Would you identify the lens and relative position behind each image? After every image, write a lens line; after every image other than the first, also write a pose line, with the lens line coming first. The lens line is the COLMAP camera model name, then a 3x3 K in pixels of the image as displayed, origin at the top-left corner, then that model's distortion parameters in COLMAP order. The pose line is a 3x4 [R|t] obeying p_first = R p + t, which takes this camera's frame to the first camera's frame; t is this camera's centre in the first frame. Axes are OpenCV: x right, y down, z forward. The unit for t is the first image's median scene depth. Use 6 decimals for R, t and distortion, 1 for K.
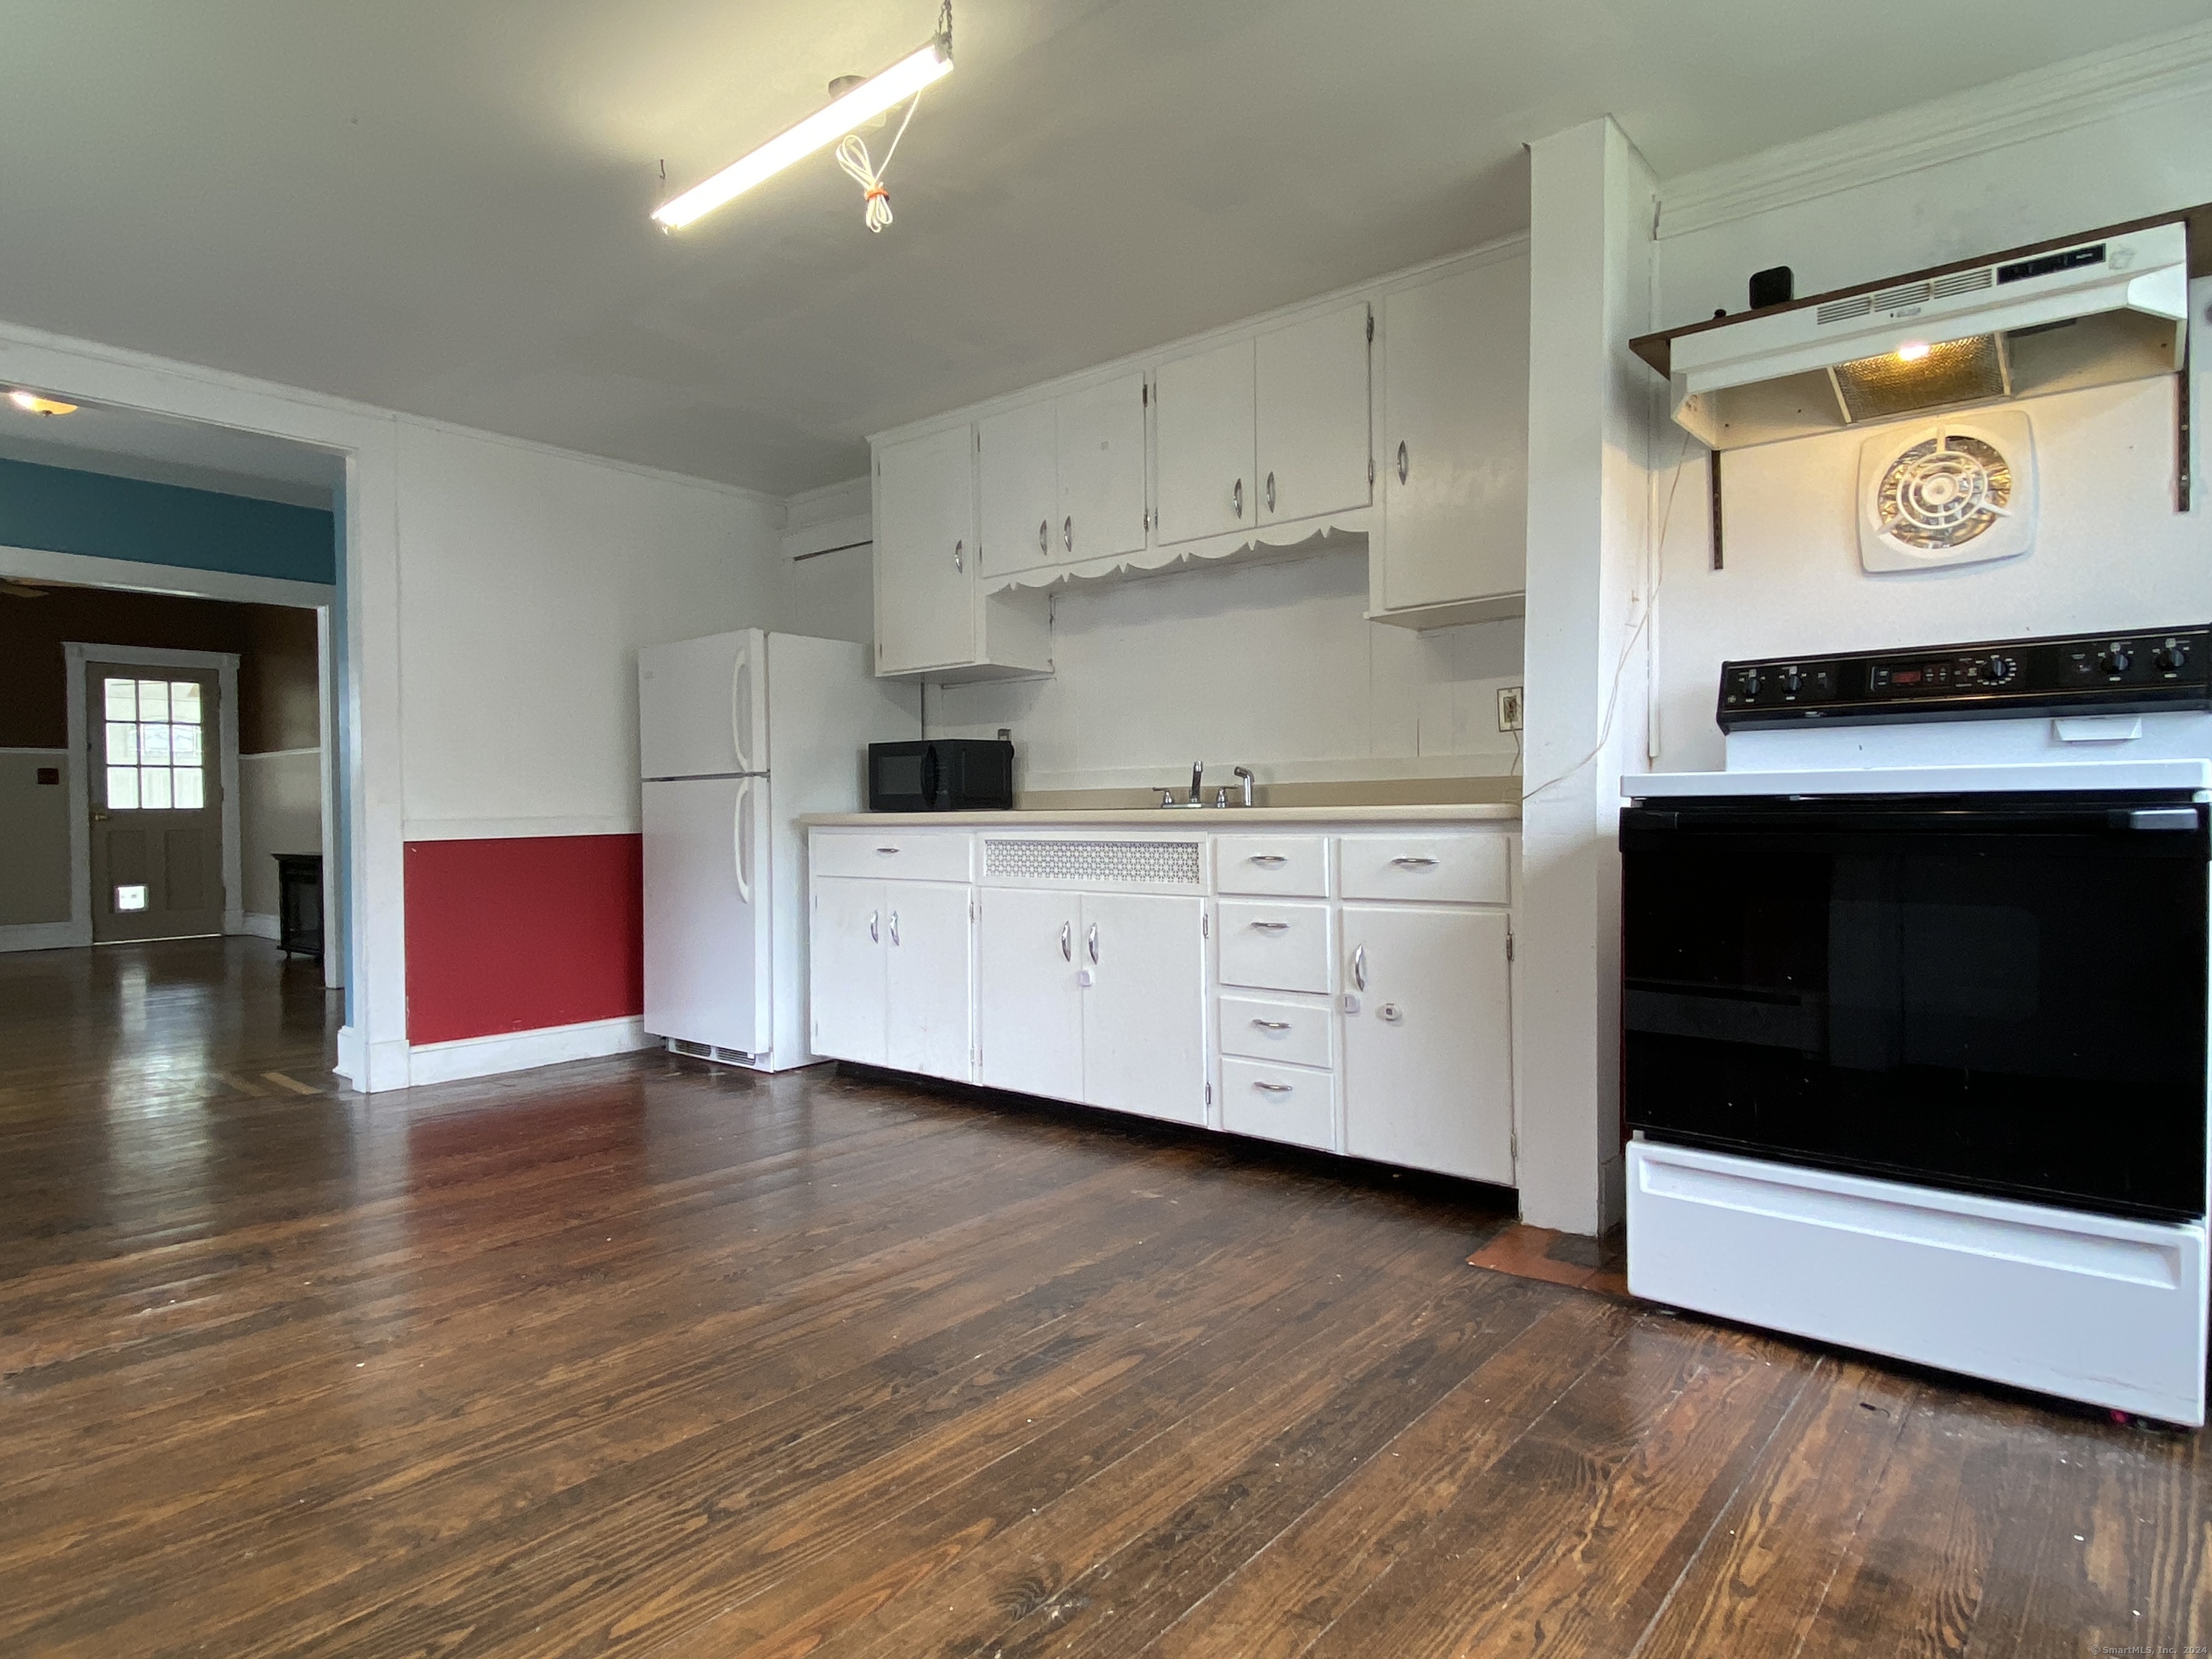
lens RADIAL K [[1252.9, 0, 1102.9], [0, 1252.9, 834.1], [0, 0, 1]] dist [0.017178, -0.022542]
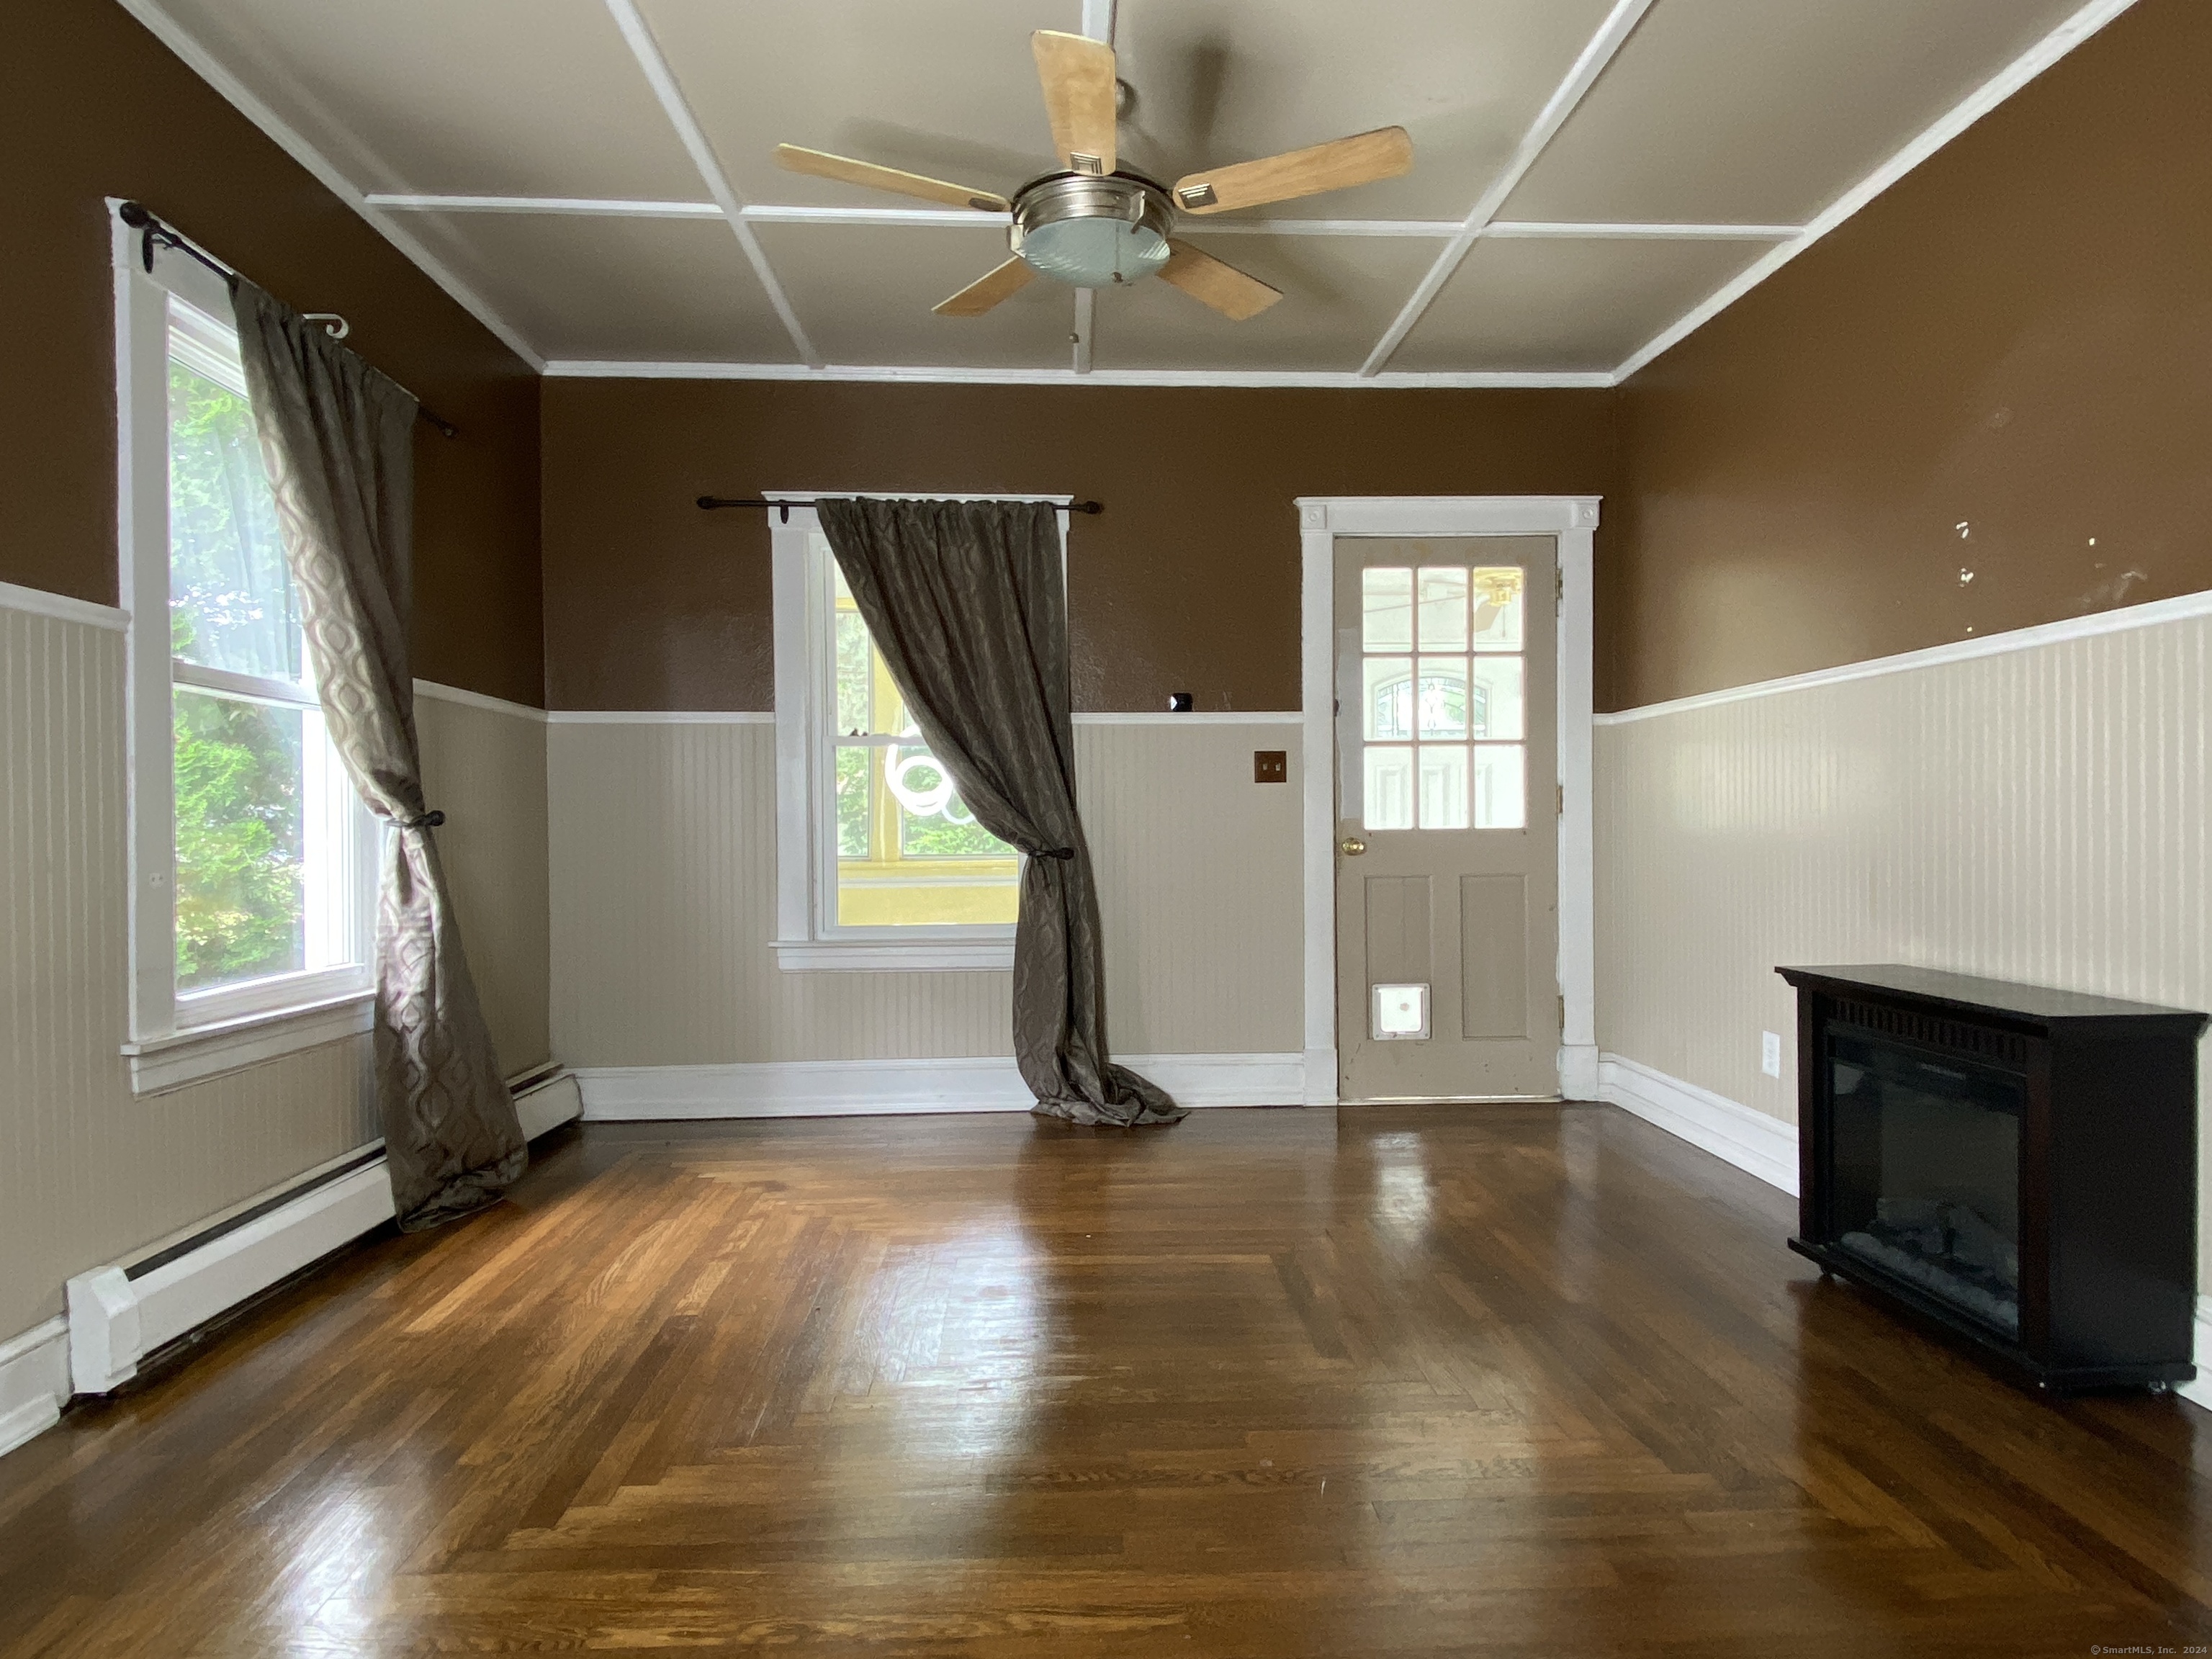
lens RADIAL K [[1252.9, 0, 1119.5], [0, 1252.9, 841.4], [0, 0, 1]] dist [0.017178, -0.022542]
pose [[0.645335, 0.004449, -0.763887, -0.469399], [-0.017151, 0.999815, -0.008667, -0.009054], [0.763707, 0.018695, 0.645292, 0.597513]]
